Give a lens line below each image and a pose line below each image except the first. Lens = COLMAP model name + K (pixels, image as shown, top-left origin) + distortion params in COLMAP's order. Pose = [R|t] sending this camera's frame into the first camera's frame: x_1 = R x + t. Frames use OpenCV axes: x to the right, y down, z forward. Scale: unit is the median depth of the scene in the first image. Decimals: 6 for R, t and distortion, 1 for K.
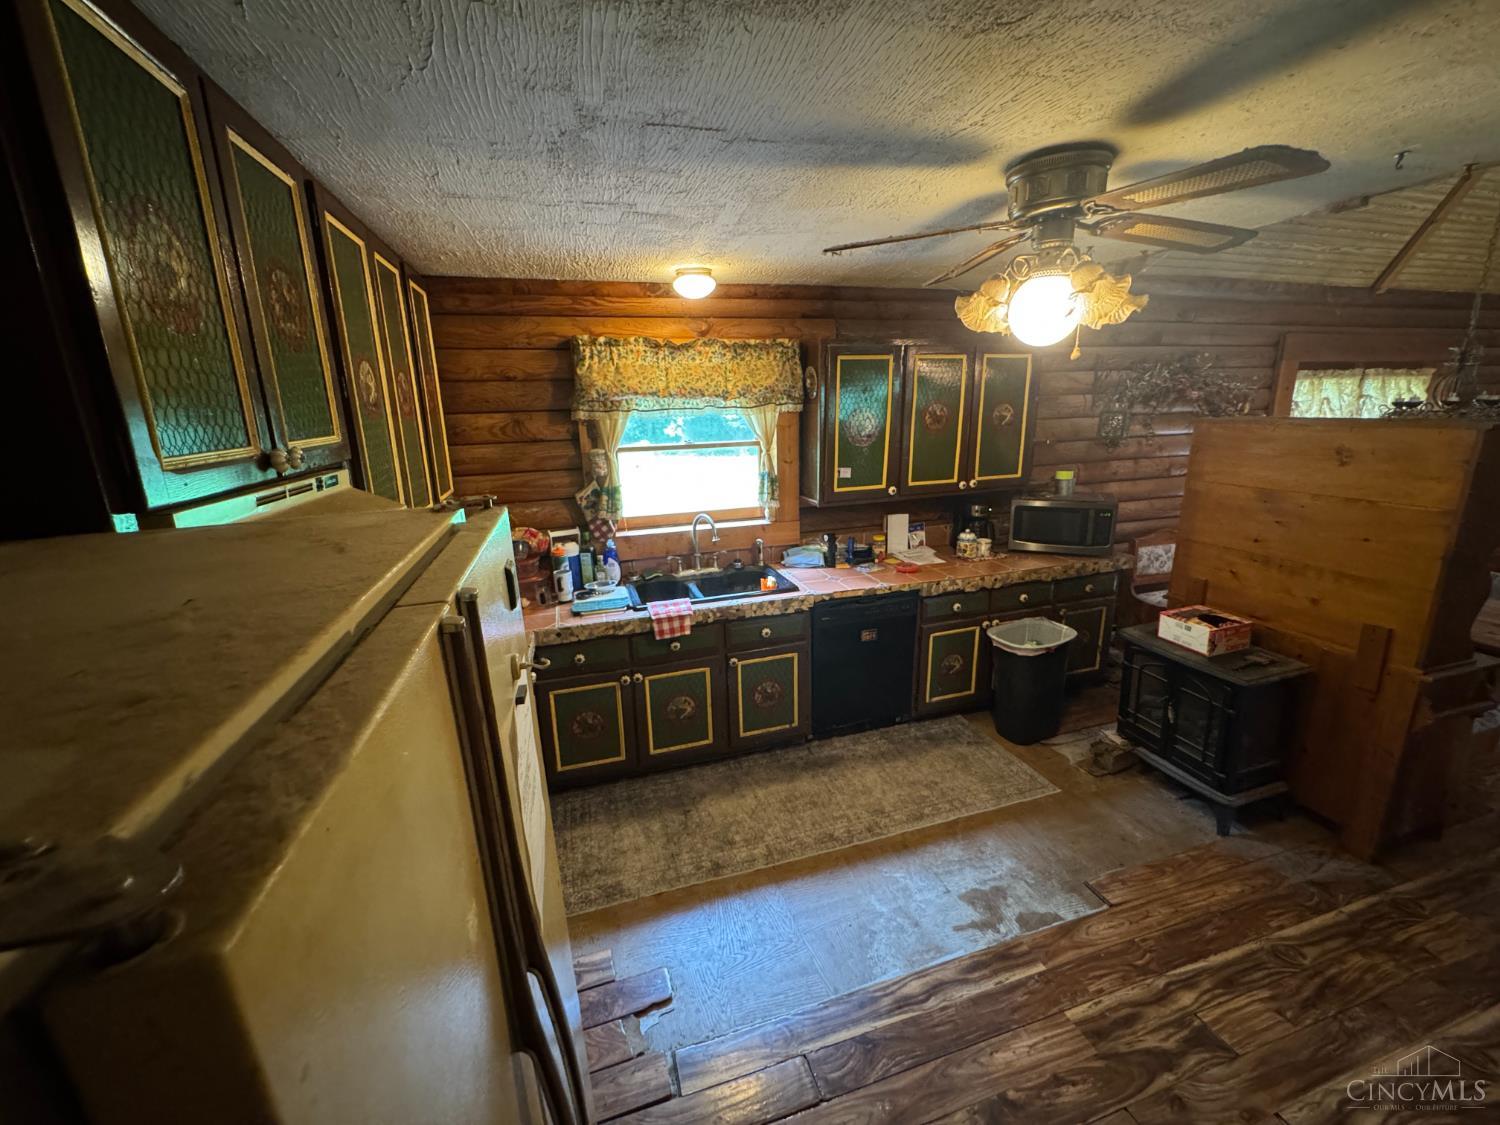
lens RADIAL K [[599.5, 0, 748.2], [0, 599.5, 559.8], [0, 0, 1]] dist [-0.006795, -0.000015]
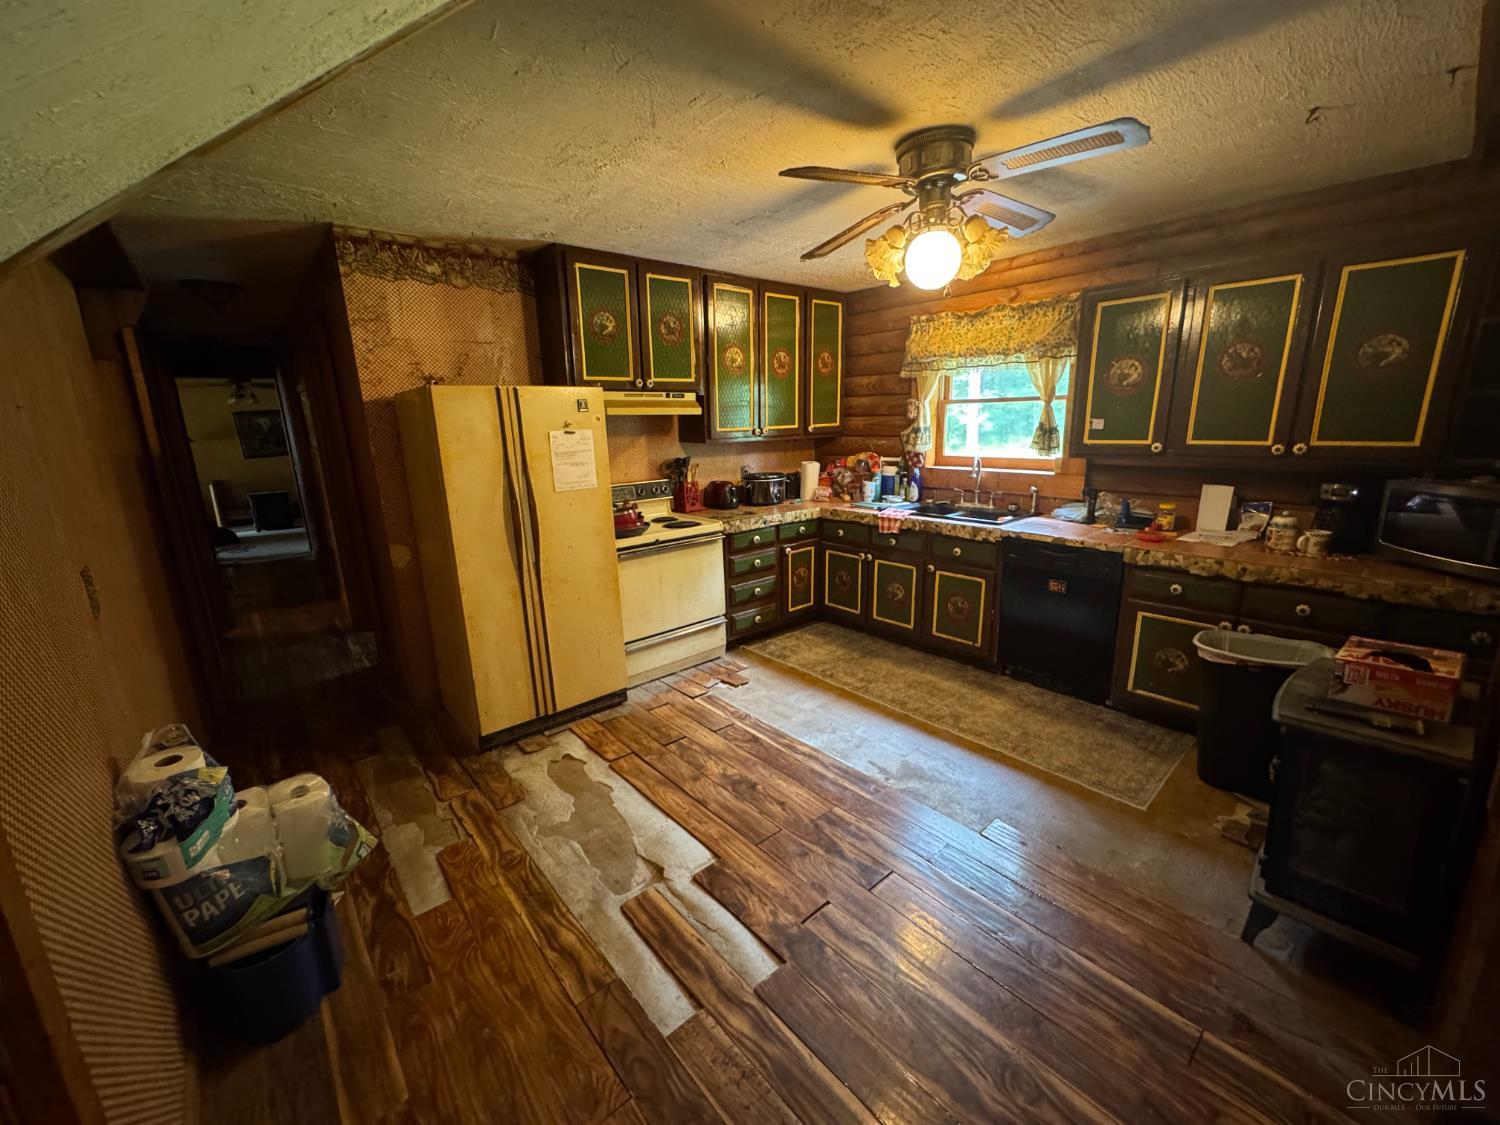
lens RADIAL K [[599.5, 0, 748.2], [0, 599.5, 559.8], [0, 0, 1]] dist [-0.006795, -0.000015]
pose [[0.407667, 0.228088, -0.884185, 0.907152], [-0.215597, 0.964967, 0.149522, 0.047885], [0.887314, 0.129673, 0.442560, 0.105106]]
